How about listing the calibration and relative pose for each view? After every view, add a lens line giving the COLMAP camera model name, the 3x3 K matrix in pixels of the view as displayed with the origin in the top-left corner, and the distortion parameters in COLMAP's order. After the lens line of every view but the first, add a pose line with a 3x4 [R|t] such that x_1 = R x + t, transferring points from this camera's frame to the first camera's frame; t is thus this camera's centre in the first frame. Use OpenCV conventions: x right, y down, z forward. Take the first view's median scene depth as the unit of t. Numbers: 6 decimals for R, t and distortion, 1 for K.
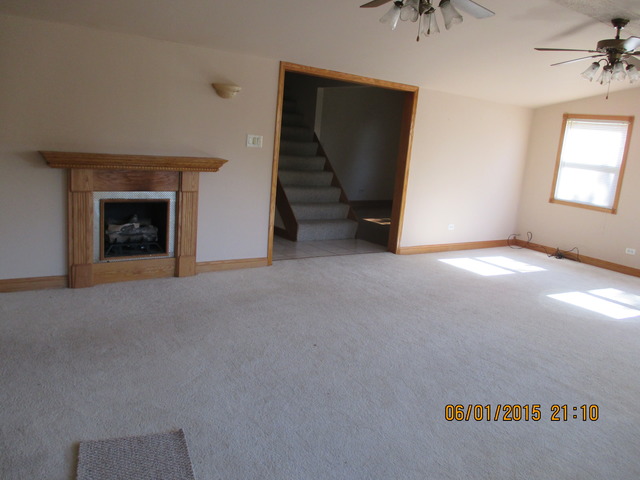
lens RADIAL K [[532.2, 0, 320.0], [0, 532.2, 240.0], [0, 0, 1]] dist [-0.018489, 0.003813]
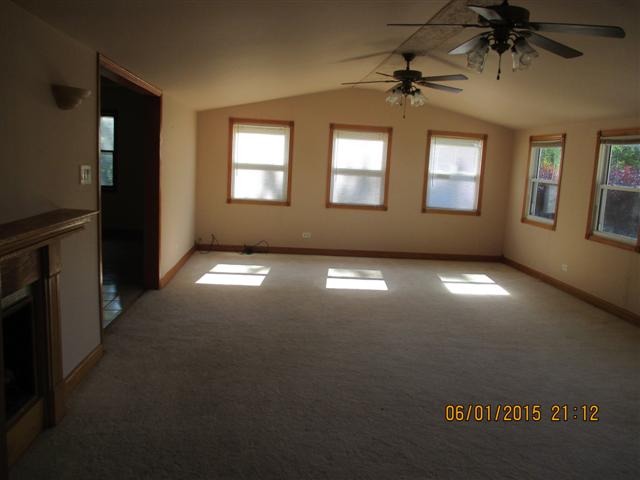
lens RADIAL K [[532.2, 0, 320.0], [0, 532.2, 240.0], [0, 0, 1]] dist [-0.018489, 0.003813]
pose [[0.541040, -0.188588, 0.819579, -0.377595], [0.169120, 0.979023, 0.113633, -0.098356], [-0.823817, 0.077127, 0.561585, 0.303410]]
